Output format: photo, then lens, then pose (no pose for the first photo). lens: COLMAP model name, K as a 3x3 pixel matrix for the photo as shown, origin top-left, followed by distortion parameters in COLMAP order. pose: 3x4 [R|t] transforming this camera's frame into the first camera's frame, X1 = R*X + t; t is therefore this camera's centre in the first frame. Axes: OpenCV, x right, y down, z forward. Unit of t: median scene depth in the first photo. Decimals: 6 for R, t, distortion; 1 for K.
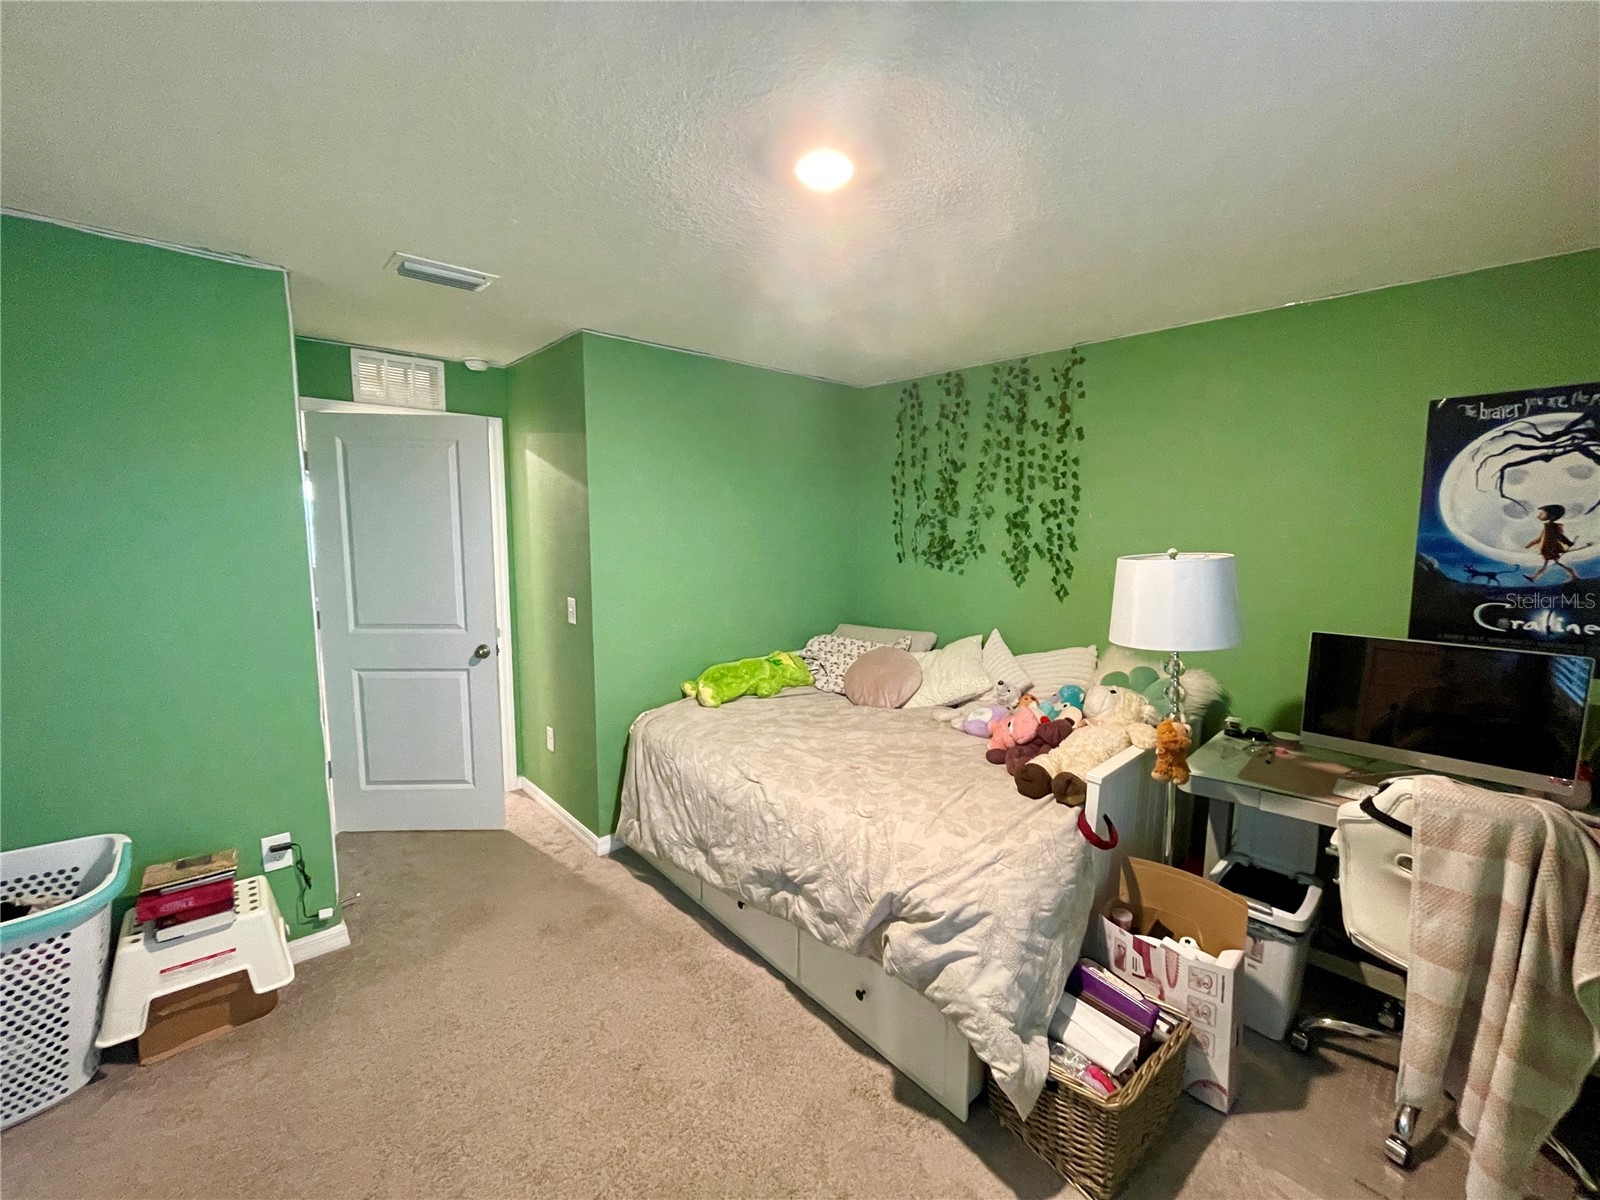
lens RADIAL K [[647.3, 0, 807.0], [0, 647.3, 596.9], [0, 0, 1]] dist [-0.002135, -0.000132]
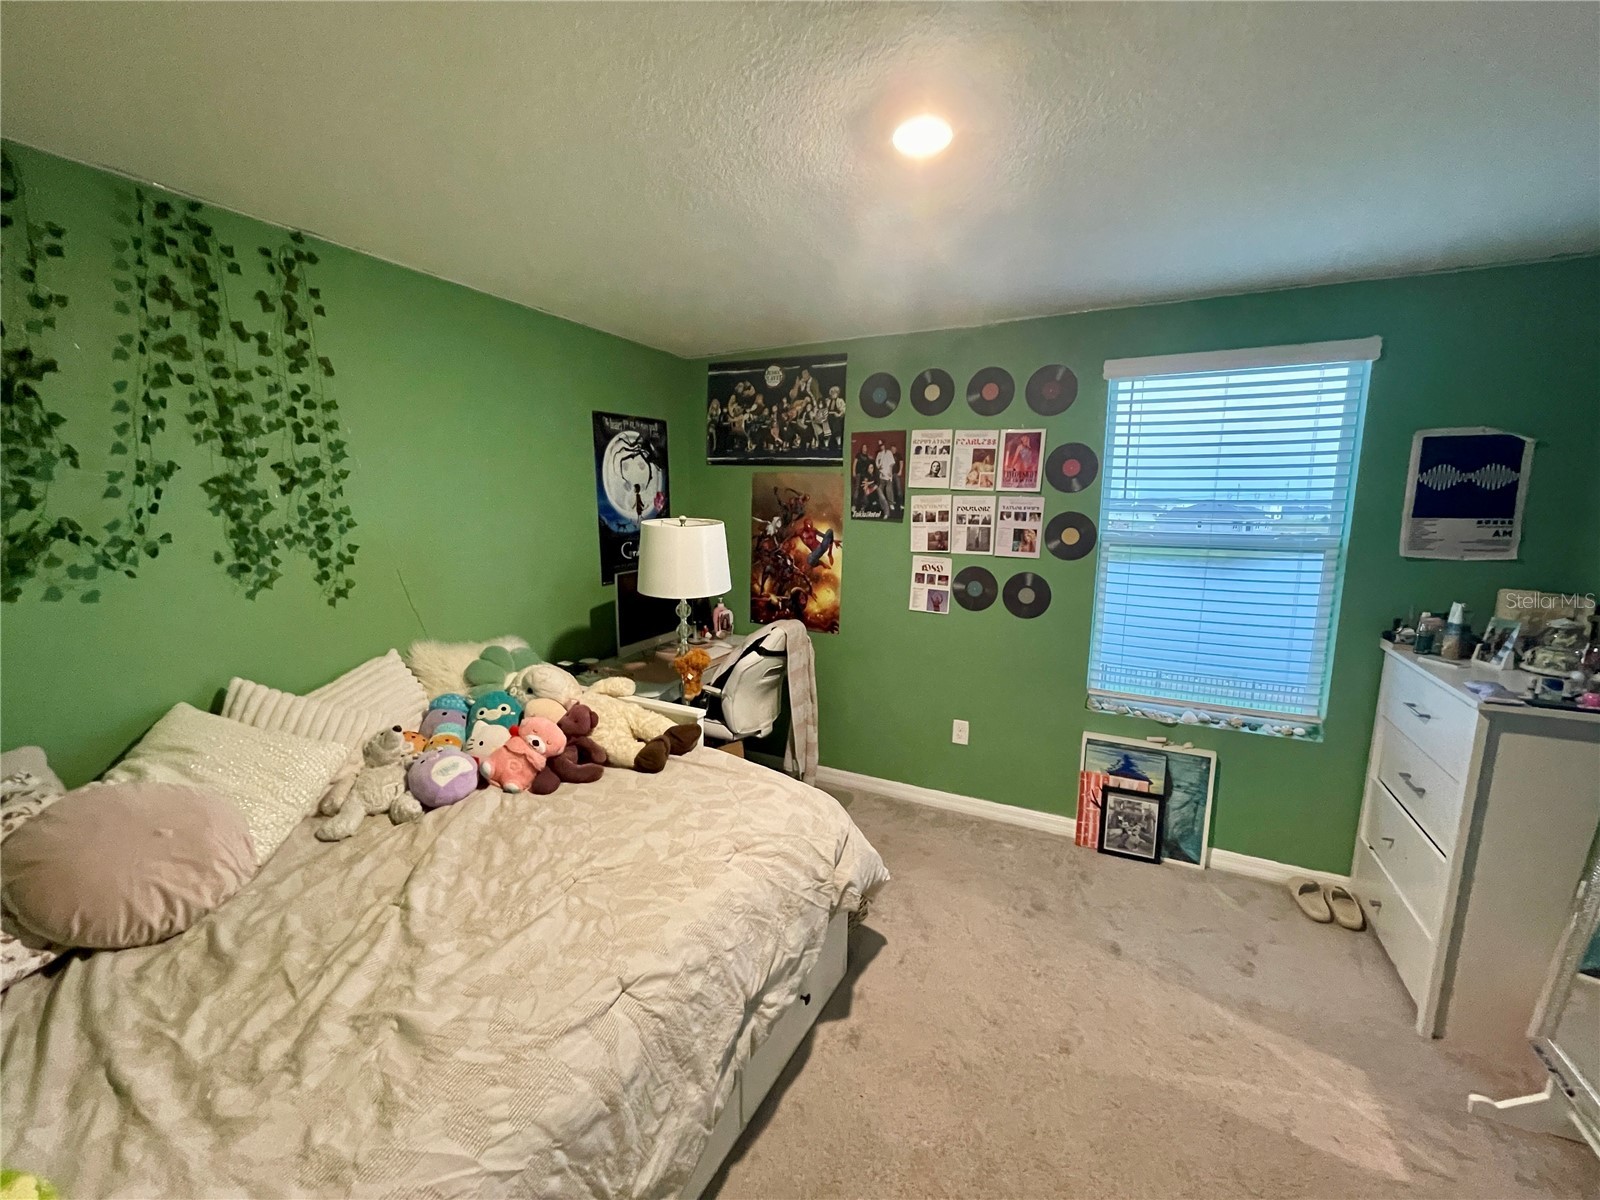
lens RADIAL K [[647.3, 0, 799.7], [0, 647.3, 598.9], [0, 0, 1]] dist [-0.002135, -0.000132]
pose [[-0.342255, -0.153346, 0.927010, -0.450846], [0.099684, 0.975099, 0.198104, -0.092800], [-0.934304, 0.160210, -0.318446, 0.781682]]
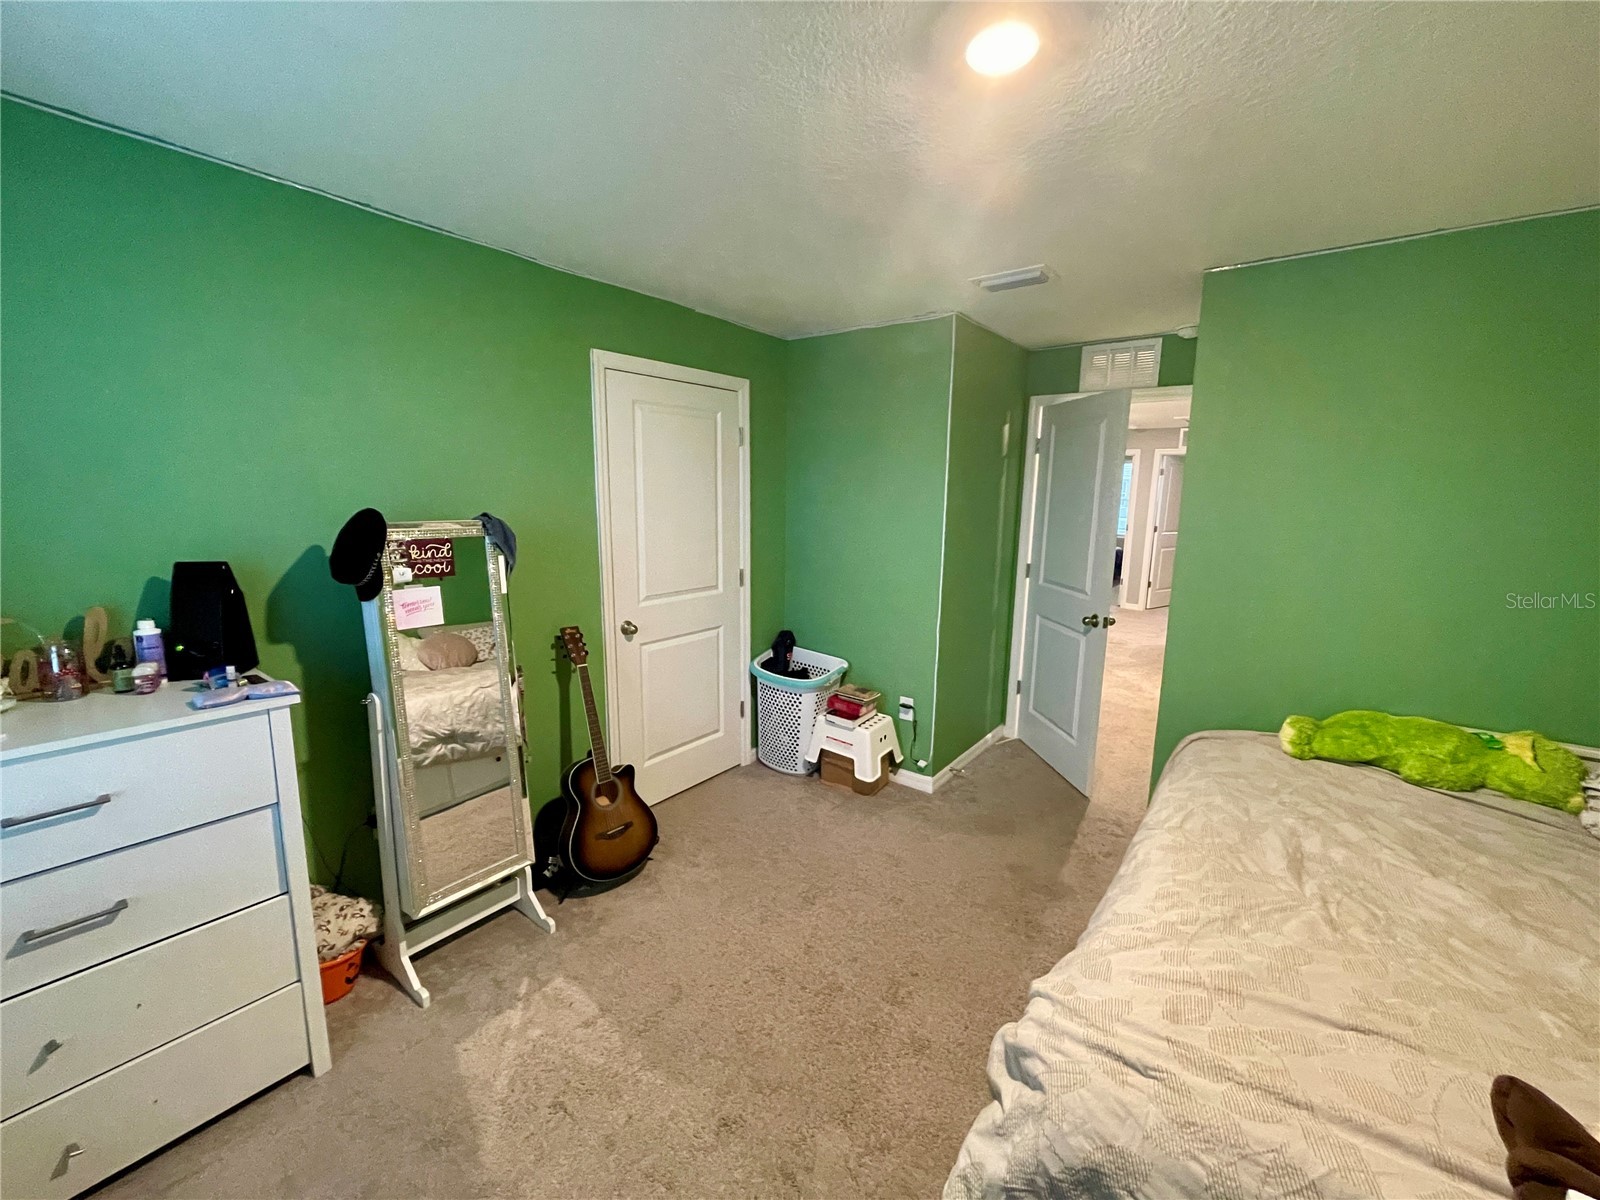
lens RADIAL K [[647.3, 0, 799.2], [0, 647.3, 596.4], [0, 0, 1]] dist [-0.002135, -0.000132]
pose [[0.176380, 0.155603, -0.971945, 0.436025], [-0.127895, 0.982678, 0.134112, -0.028933], [0.975978, 0.100653, 0.193226, 0.322892]]
